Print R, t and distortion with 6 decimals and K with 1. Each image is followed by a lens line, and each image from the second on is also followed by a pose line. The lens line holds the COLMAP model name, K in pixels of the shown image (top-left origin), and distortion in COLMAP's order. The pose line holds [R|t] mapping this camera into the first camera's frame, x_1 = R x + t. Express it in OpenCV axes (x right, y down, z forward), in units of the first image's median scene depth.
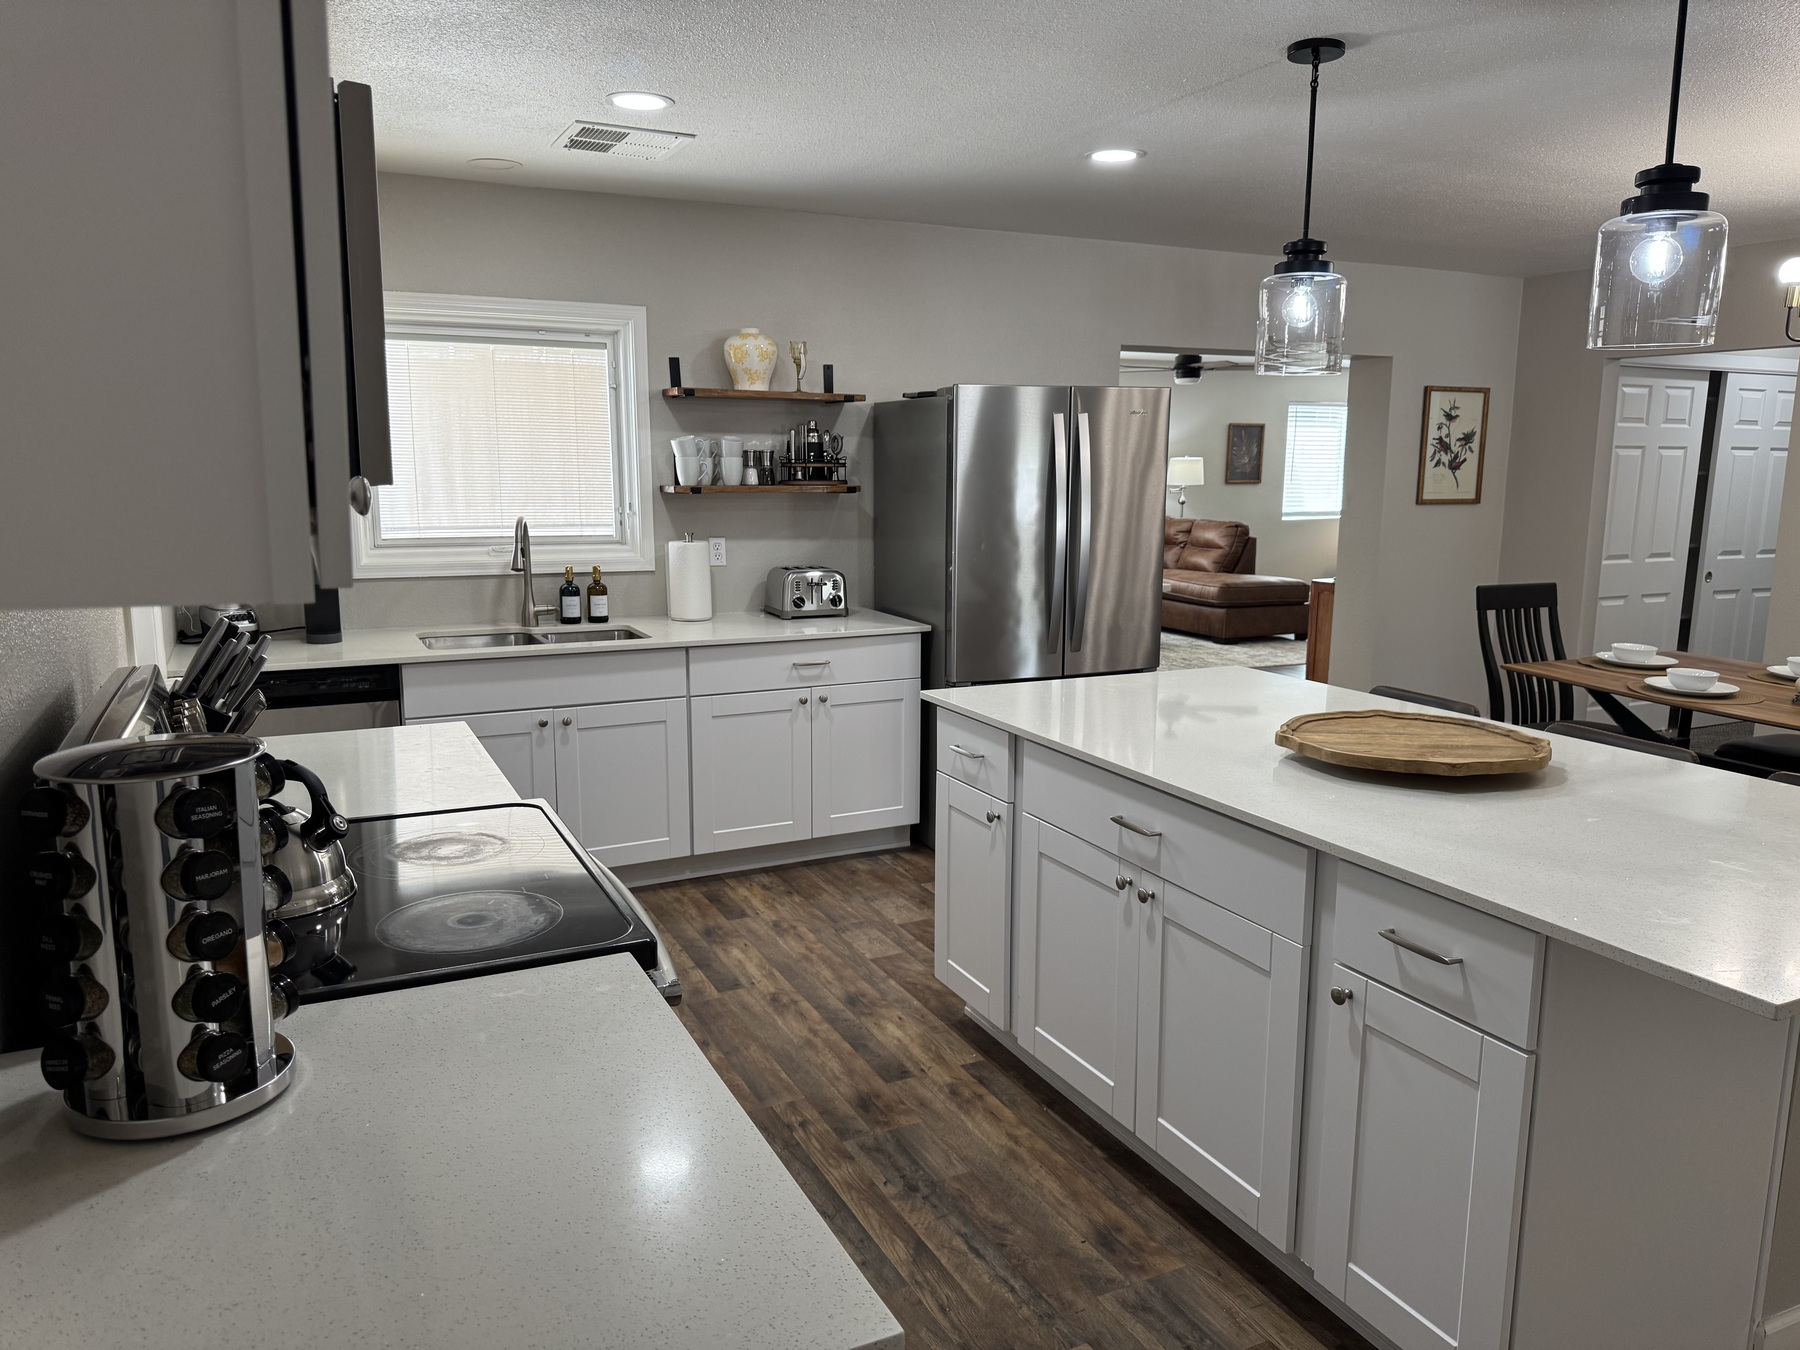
lens RADIAL K [[1253.3, 0, 900.0], [0, 1253.3, 675.0], [0, 0, 1]] dist [0.115461, -0.185243]
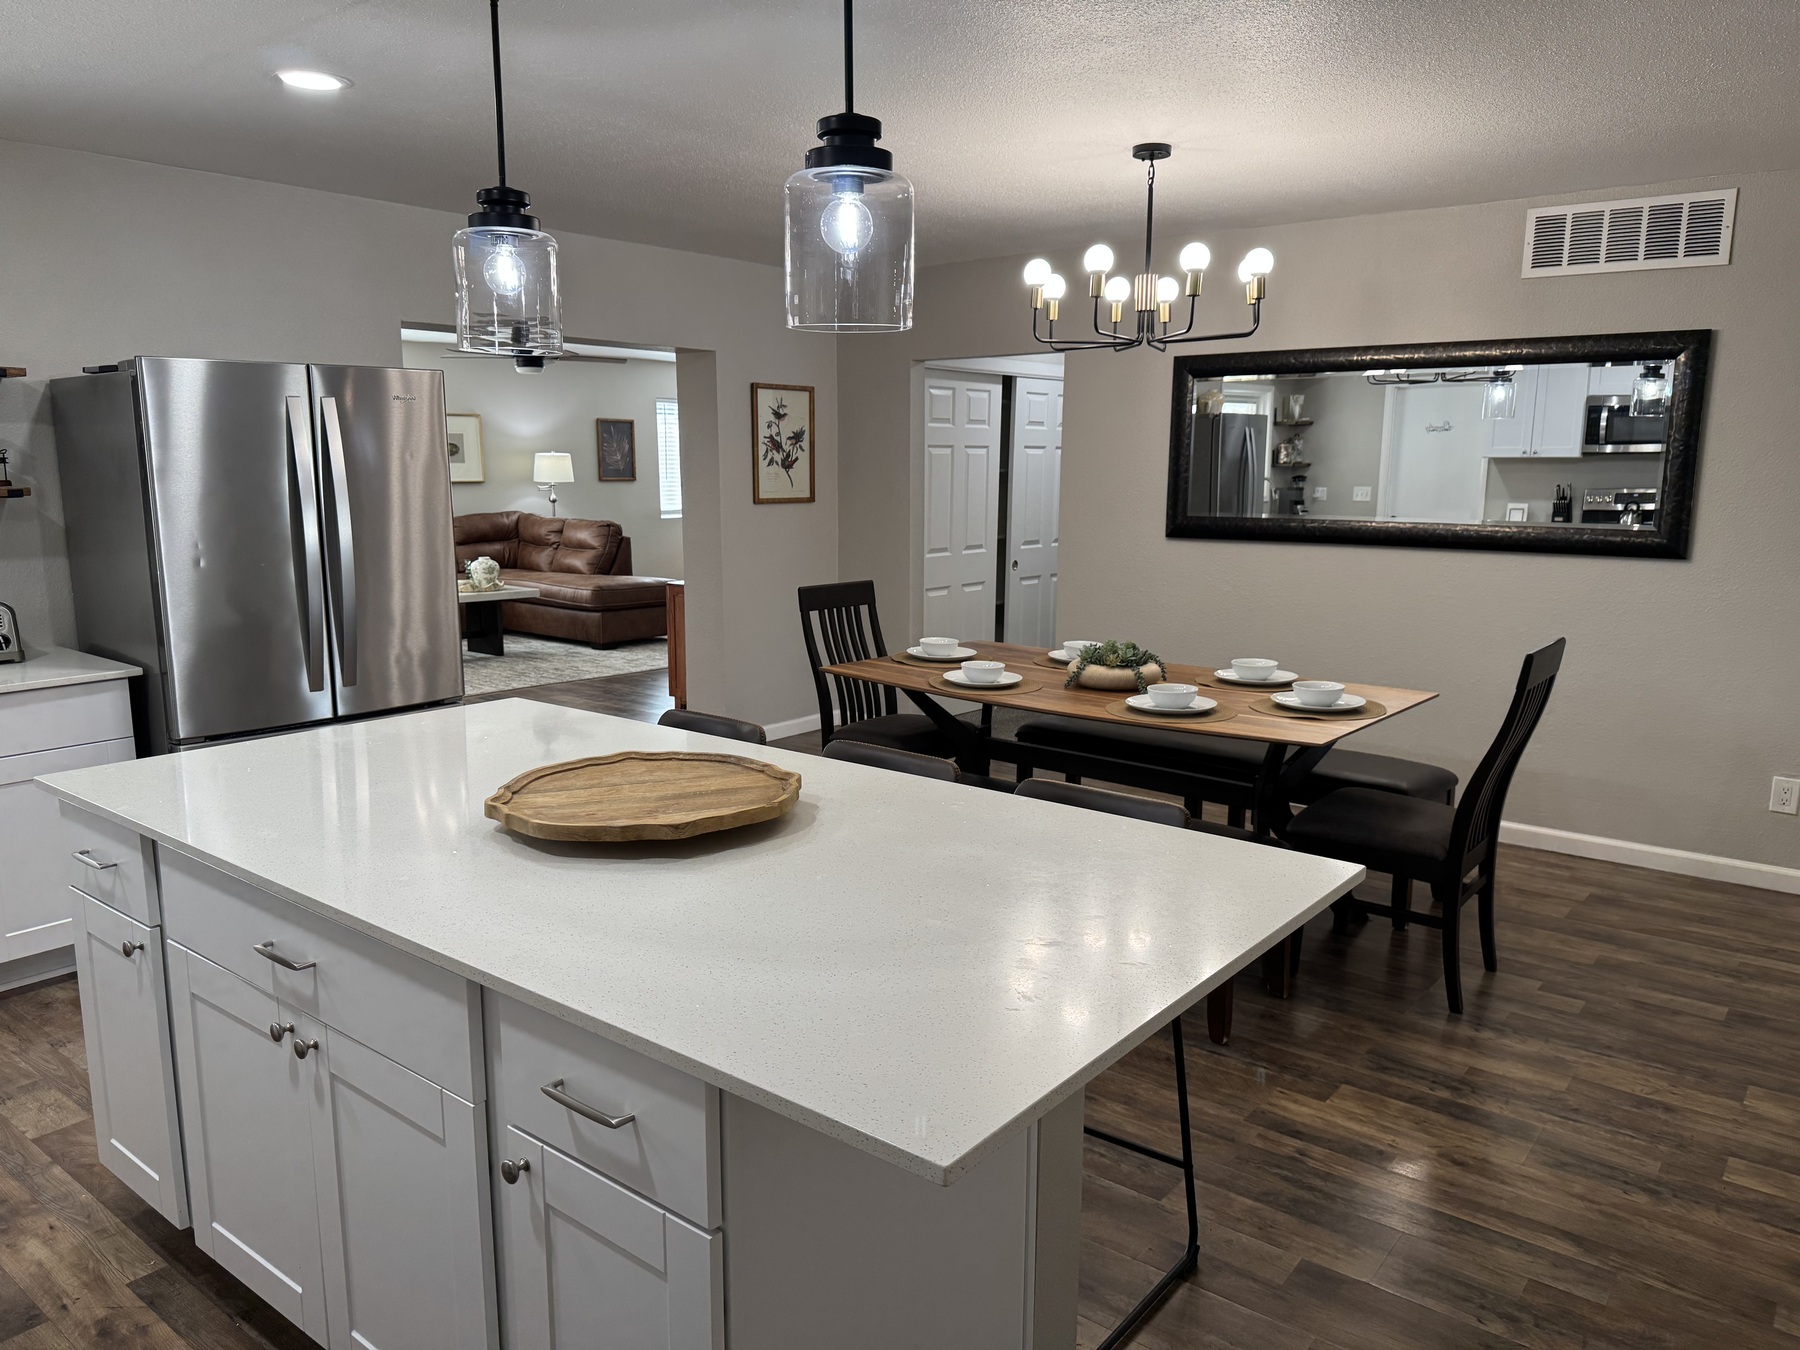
lens RADIAL K [[1263.3, 0, 900.9], [0, 1263.3, 681.7], [0, 0, 1]] dist [0.074878, -0.112822]
pose [[0.898819, -0.076456, 0.431601, 0.099605], [0.073417, 0.997019, 0.023724, -0.014675], [-0.432128, 0.010363, 0.901753, 0.087638]]
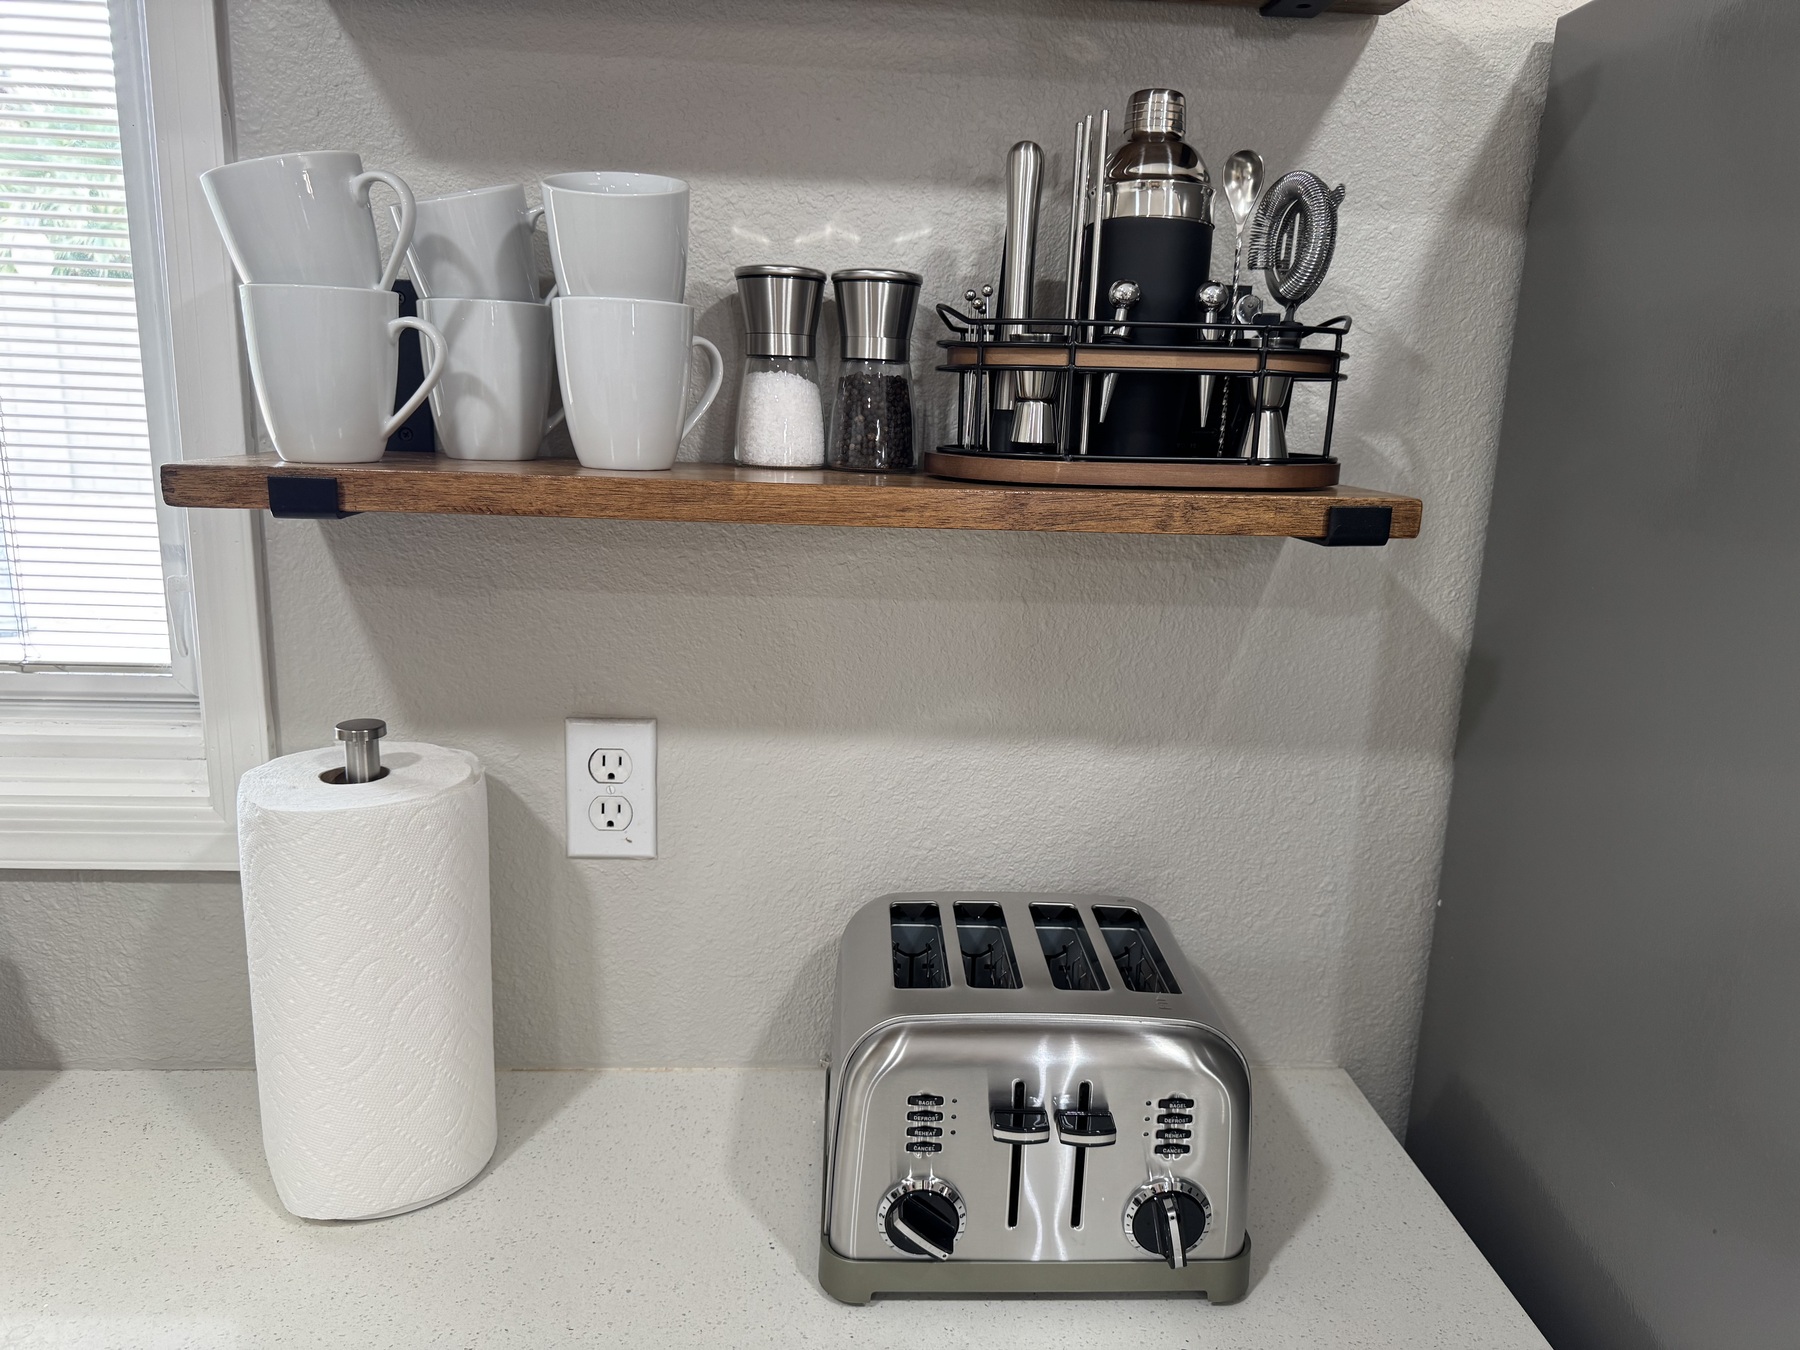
lens RADIAL K [[1253.3, 0, 900.0], [0, 1253.3, 675.0], [0, 0, 1]] dist [0.115461, -0.185243]
pose [[0.925297, 0.113120, -0.361979, -0.032155], [-0.093579, 0.993068, 0.071130, -0.135269], [0.367516, -0.031943, 0.929469, 0.834347]]
